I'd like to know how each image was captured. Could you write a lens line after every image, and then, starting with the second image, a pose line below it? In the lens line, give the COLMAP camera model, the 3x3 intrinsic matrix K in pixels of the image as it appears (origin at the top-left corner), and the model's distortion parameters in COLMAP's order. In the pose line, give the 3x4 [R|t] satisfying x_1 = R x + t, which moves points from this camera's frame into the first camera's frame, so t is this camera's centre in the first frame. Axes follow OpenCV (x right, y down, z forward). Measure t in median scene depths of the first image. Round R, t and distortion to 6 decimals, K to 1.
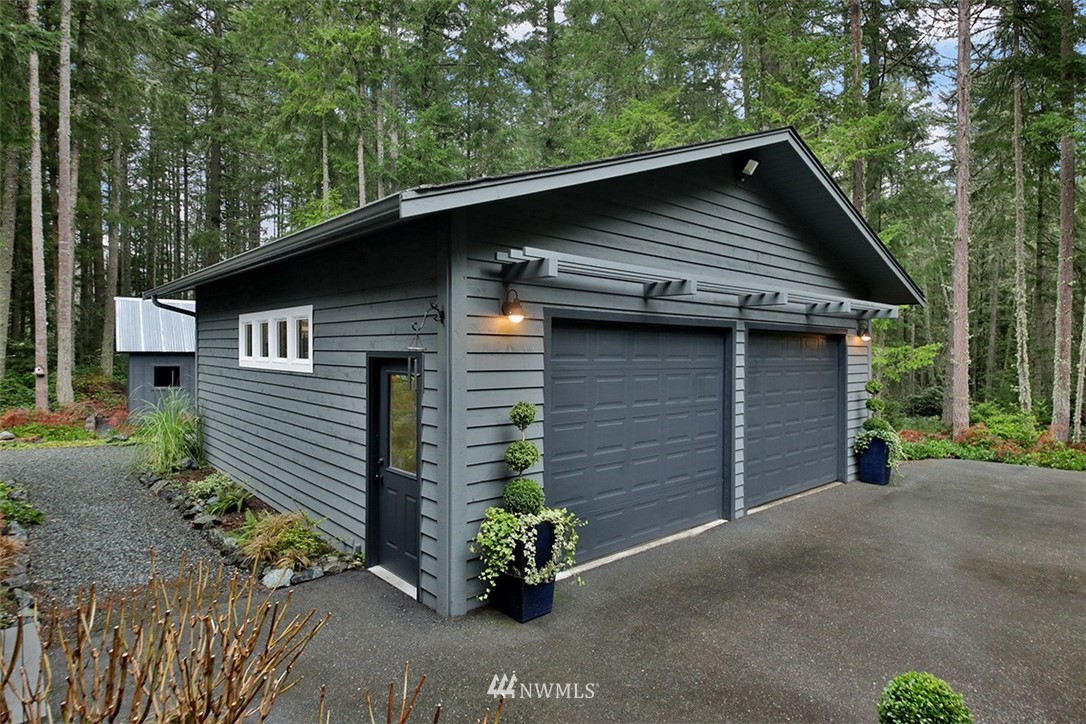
lens RADIAL K [[589.9, 0, 543.0], [0, 589.9, 362.0], [0, 0, 1]] dist [-0.000101, -0.000010]
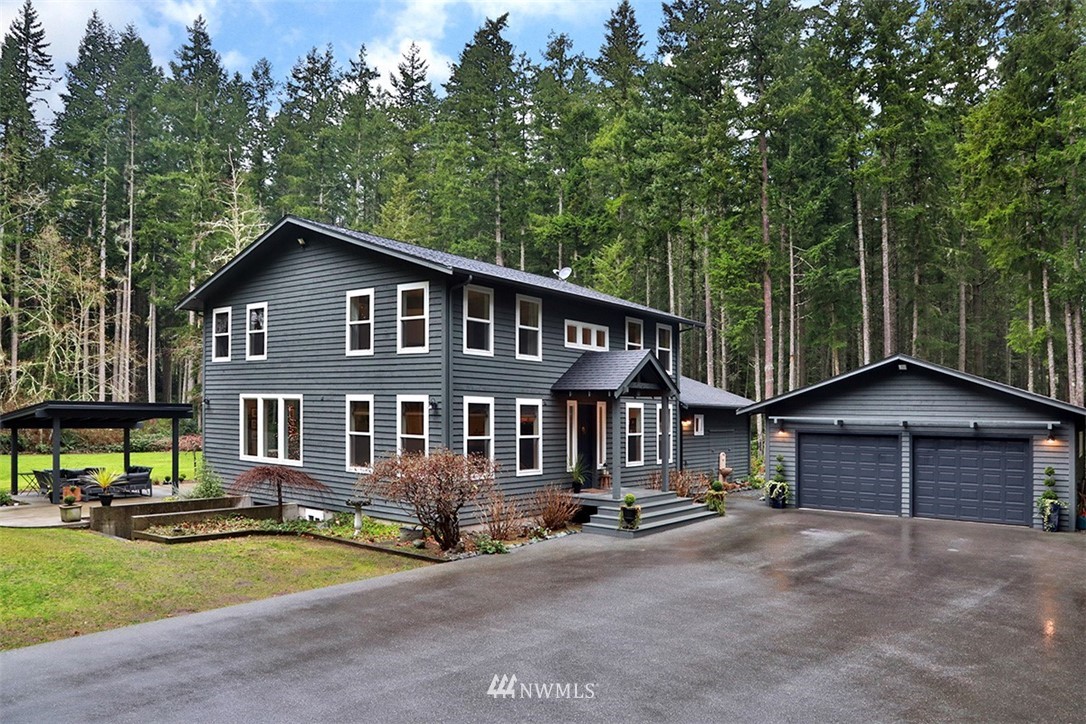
lens RADIAL K [[761.7, 0, 543.0], [0, 761.7, 362.0], [0, 0, 1]] dist [-0.002985, -0.000889]
pose [[0.181565, -0.054813, -0.981850, 3.347390], [-0.015296, 0.998167, -0.058552, -0.162794], [0.983260, 0.025649, 0.180394, -1.051700]]
